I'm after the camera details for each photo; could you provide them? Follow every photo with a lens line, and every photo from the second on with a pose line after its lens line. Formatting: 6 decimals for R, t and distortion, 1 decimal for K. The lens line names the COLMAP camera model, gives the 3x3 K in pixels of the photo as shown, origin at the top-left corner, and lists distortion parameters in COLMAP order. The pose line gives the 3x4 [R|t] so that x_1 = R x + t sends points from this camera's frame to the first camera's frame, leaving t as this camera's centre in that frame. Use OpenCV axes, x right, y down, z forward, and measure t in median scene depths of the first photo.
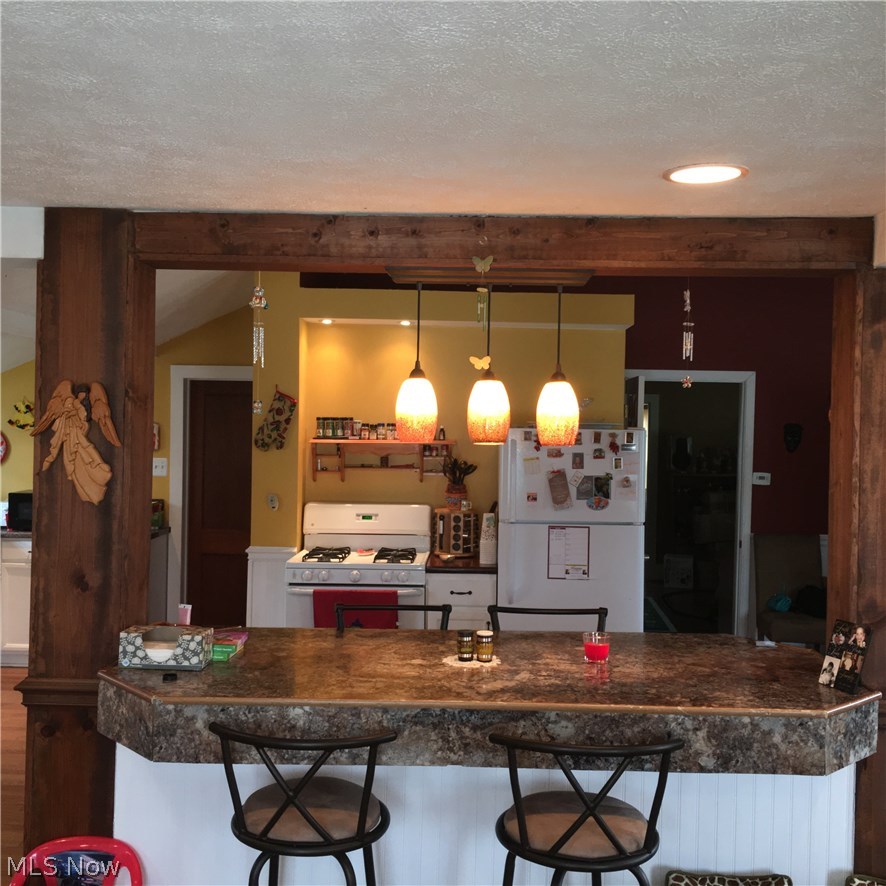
lens RADIAL K [[1001.7, 0, 443.0], [0, 1001.7, 443.0], [0, 0, 1]] dist [0.064854, -0.024479]
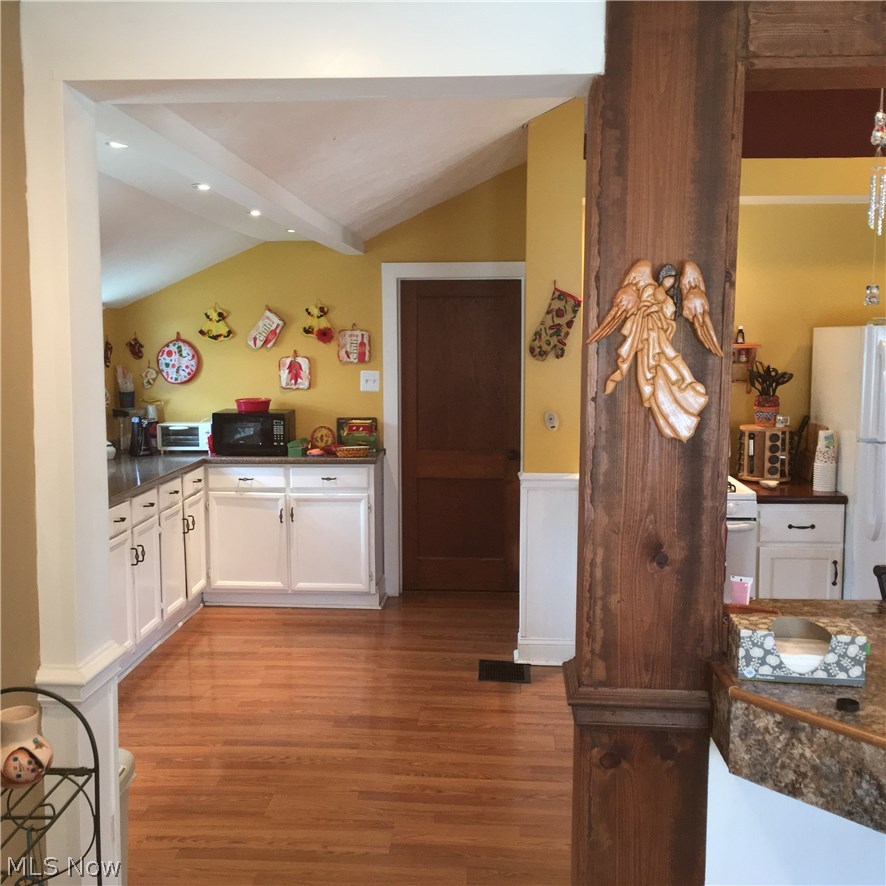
lens RADIAL K [[1001.7, 0, 443.0], [0, 1001.7, 443.0], [0, 0, 1]] dist [0.064854, -0.024479]
pose [[0.999481, -0.015479, -0.028251, -0.263448], [0.018028, 0.995567, 0.092309, -0.002517], [0.026697, -0.092771, 0.995330, 0.171513]]
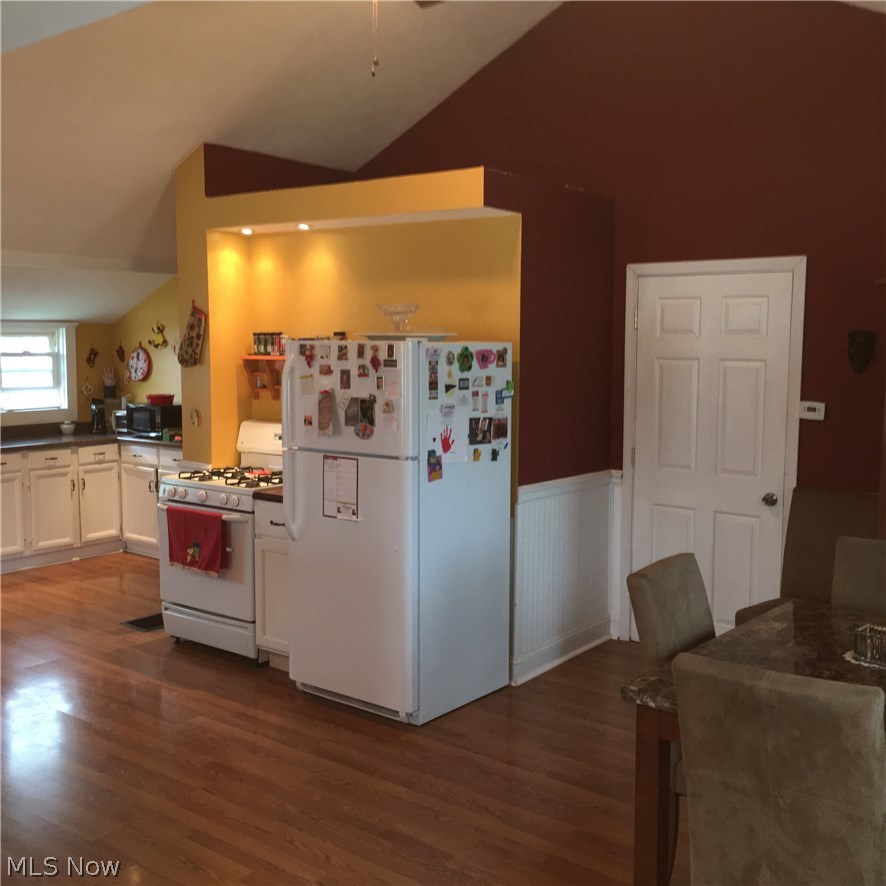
lens RADIAL K [[1001.7, 0, 443.0], [0, 1001.7, 443.0], [0, 0, 1]] dist [0.064854, -0.024479]
pose [[0.807000, 0.047727, -0.588620, 0.694847], [-0.003025, 0.997050, 0.076697, 0.006418], [0.590544, -0.060114, 0.804764, 0.373577]]
